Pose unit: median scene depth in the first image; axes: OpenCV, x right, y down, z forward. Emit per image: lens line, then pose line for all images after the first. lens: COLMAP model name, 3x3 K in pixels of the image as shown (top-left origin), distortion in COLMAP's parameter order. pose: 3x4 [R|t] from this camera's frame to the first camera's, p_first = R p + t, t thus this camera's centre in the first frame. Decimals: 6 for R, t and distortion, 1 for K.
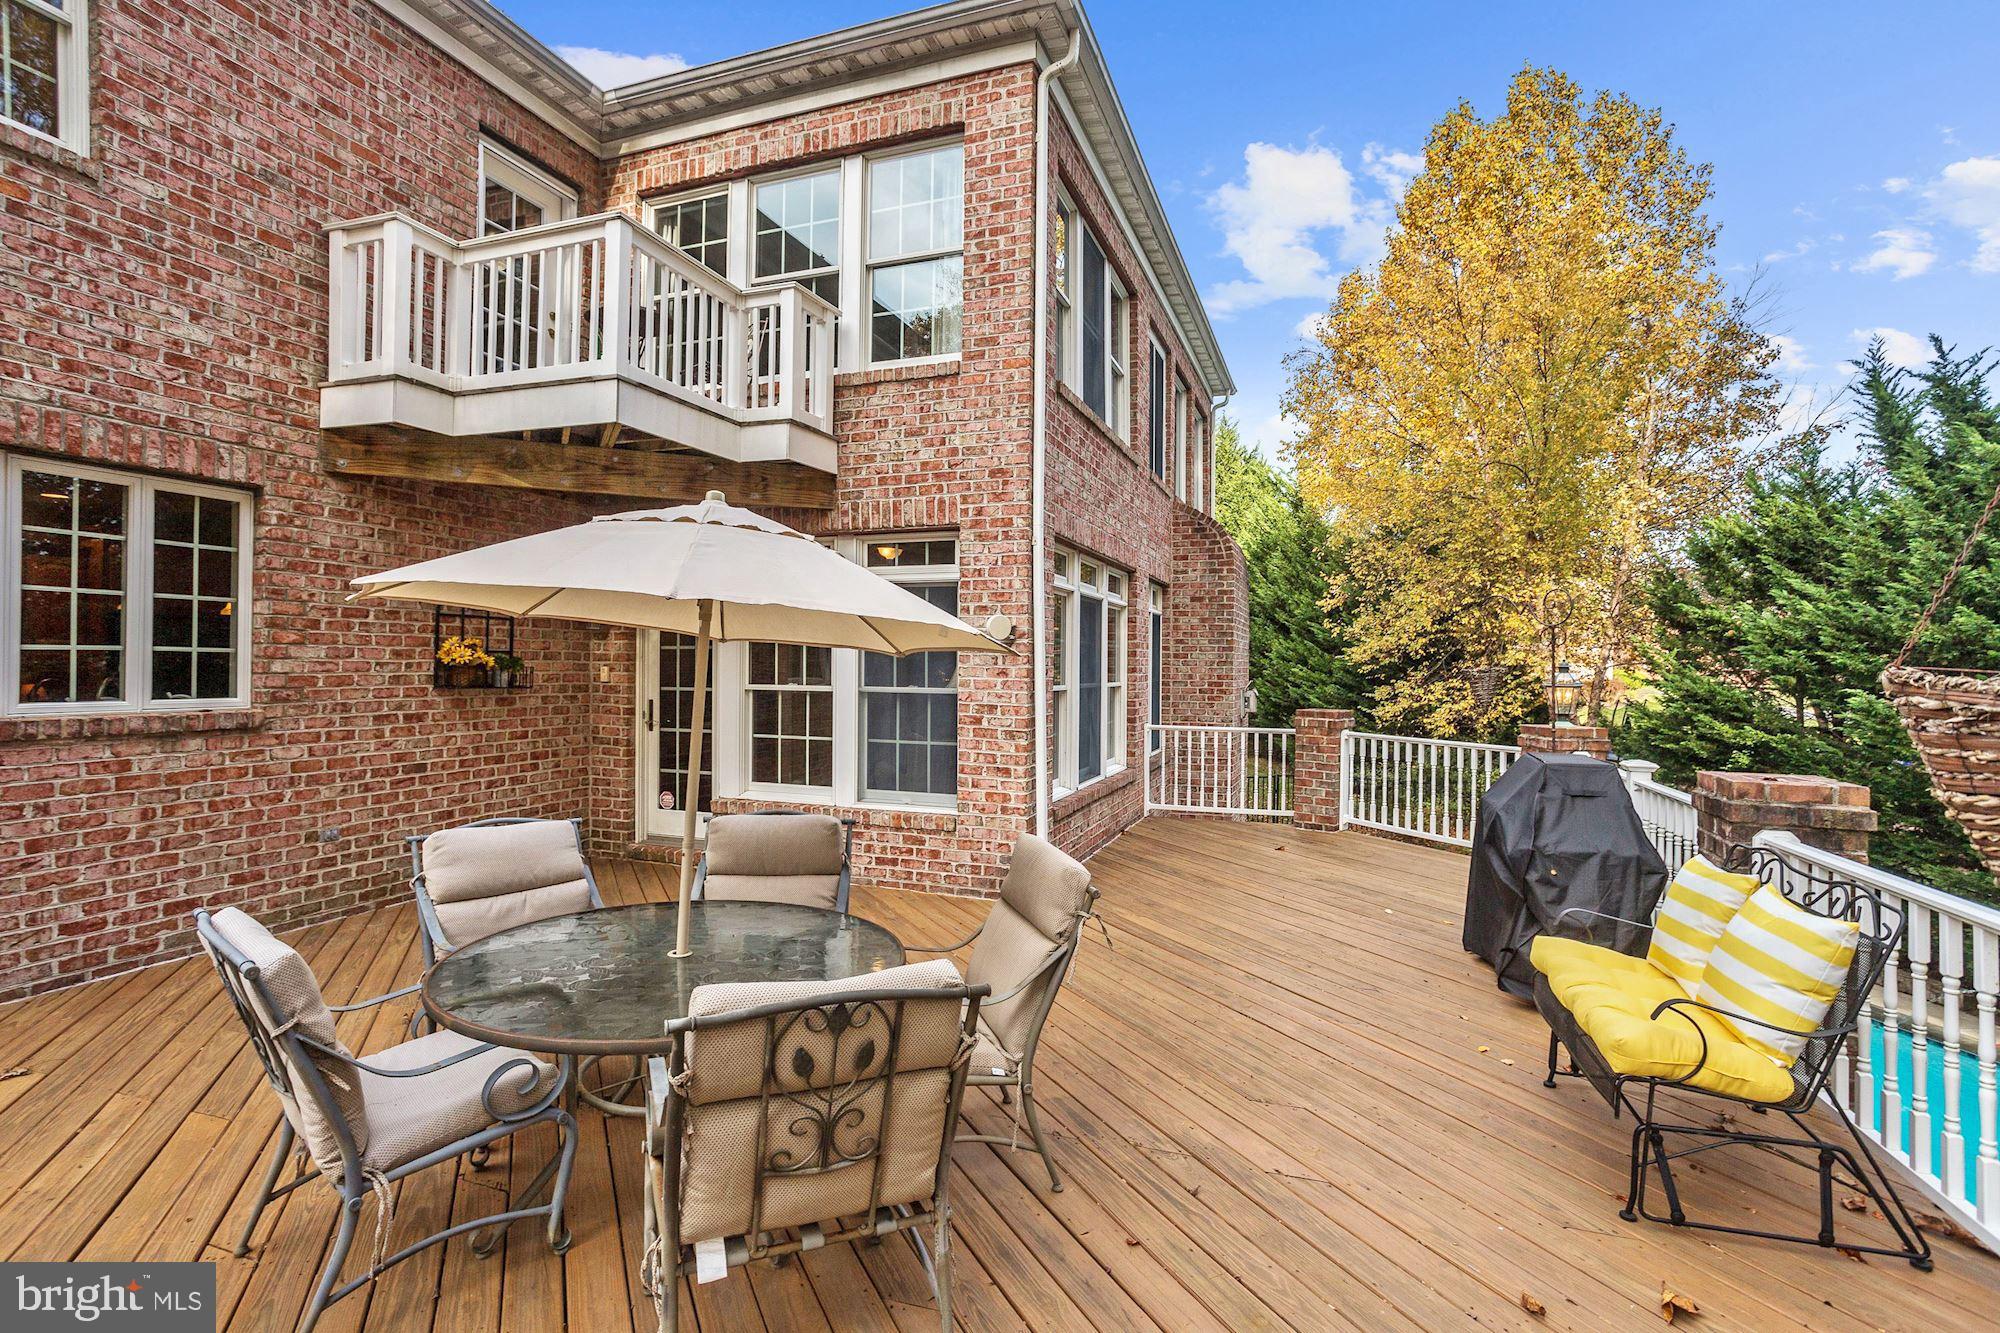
lens RADIAL K [[958.8, 0, 1001.9], [0, 958.8, 658.3], [0, 0, 1]] dist [-0.004495, 0.000457]
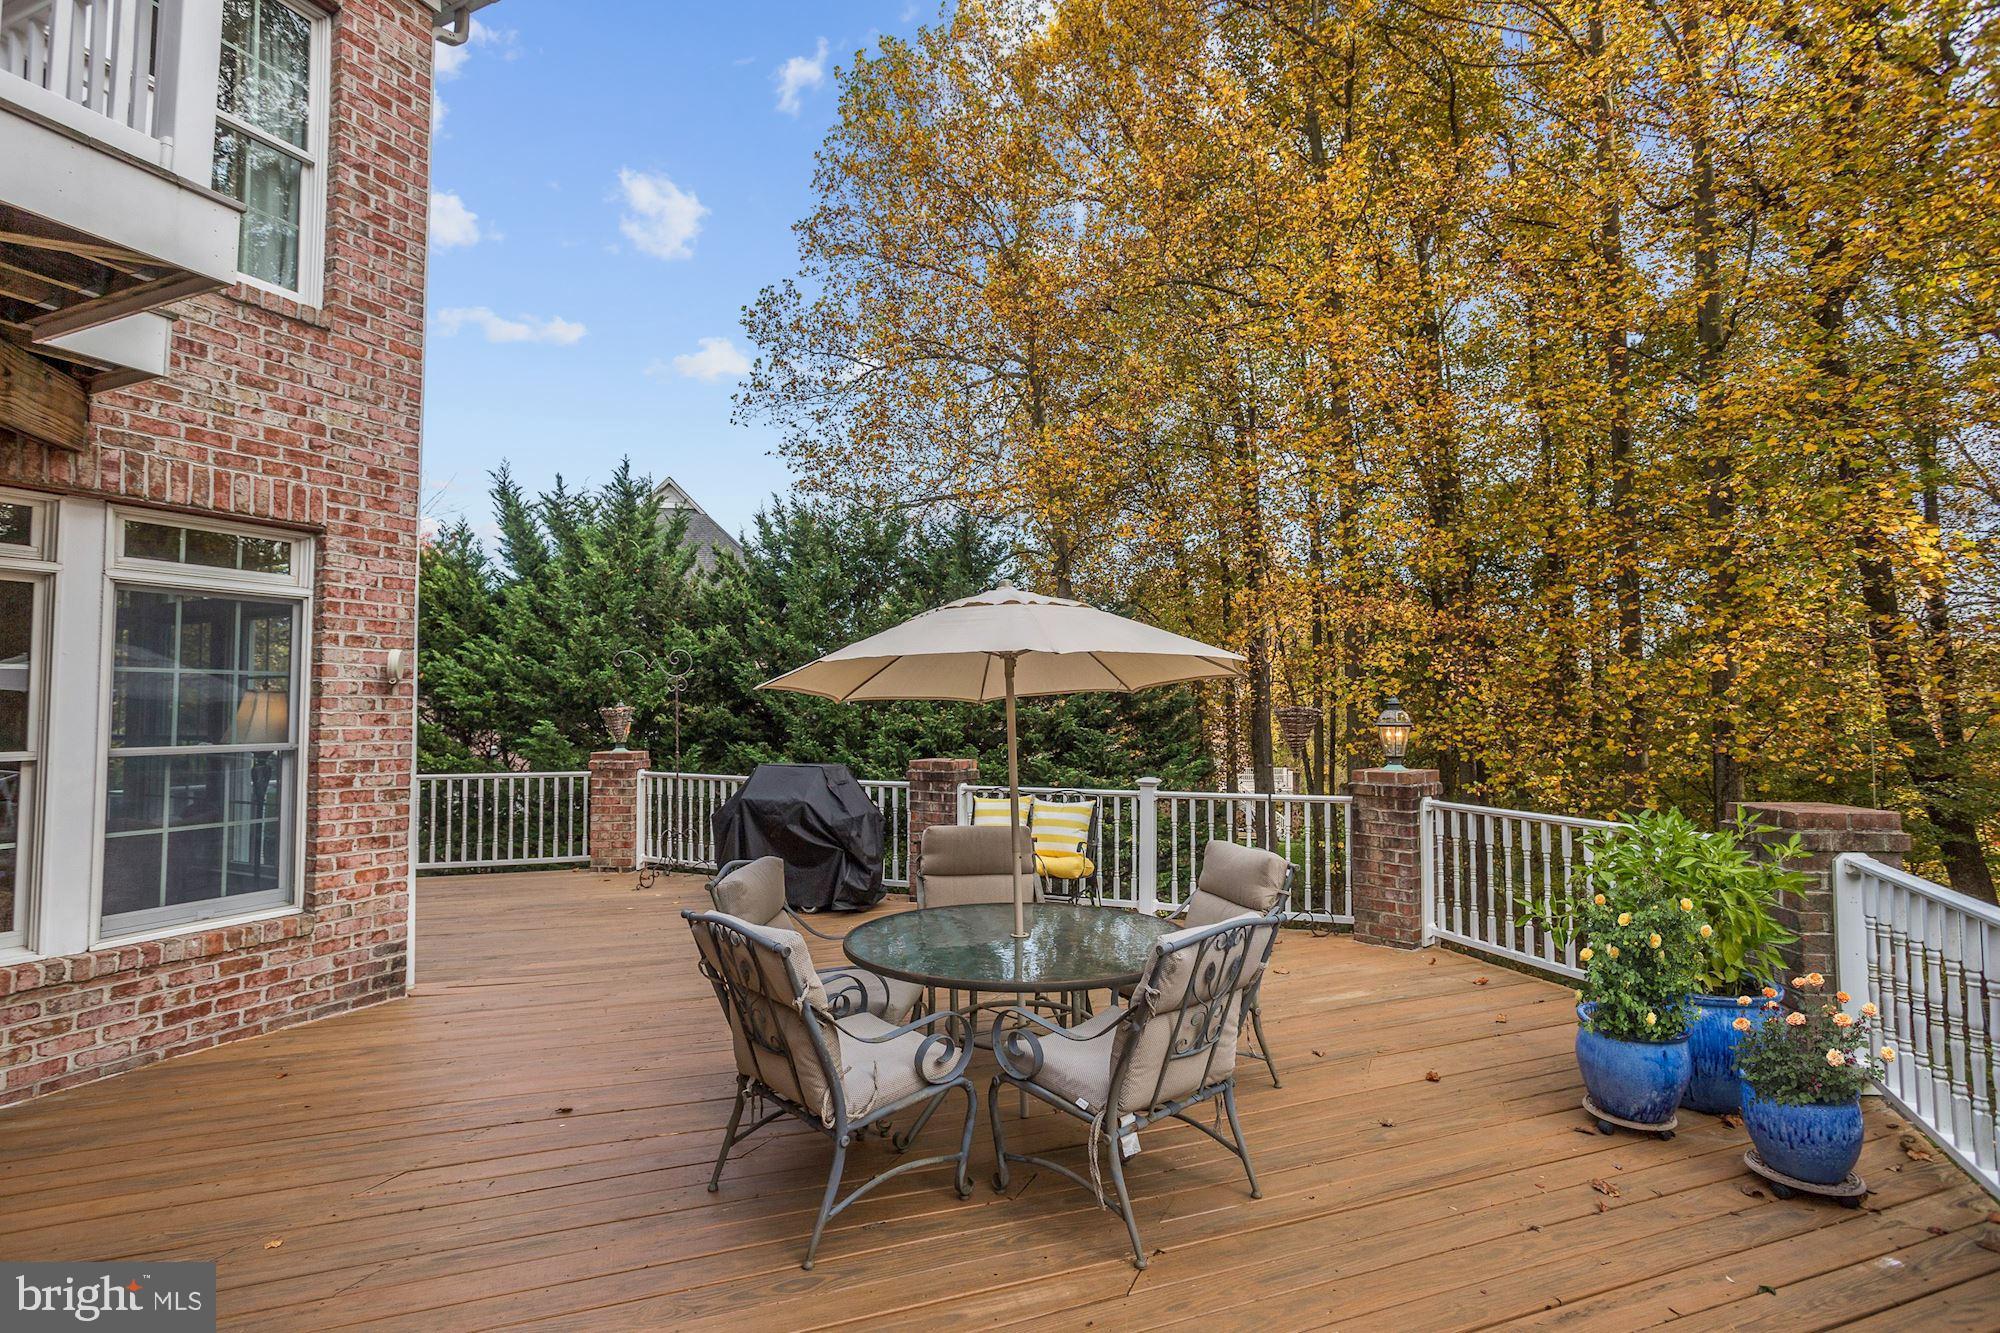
lens RADIAL K [[958.8, 0, 1008.9], [0, 958.8, 661.9], [0, 0, 1]] dist [-0.004495, 0.000457]
pose [[0.067647, 0.035992, 0.997060, -0.758649], [-0.001828, 0.999352, -0.035951, -0.005758], [-0.997708, 0.000609, 0.067669, 0.404177]]
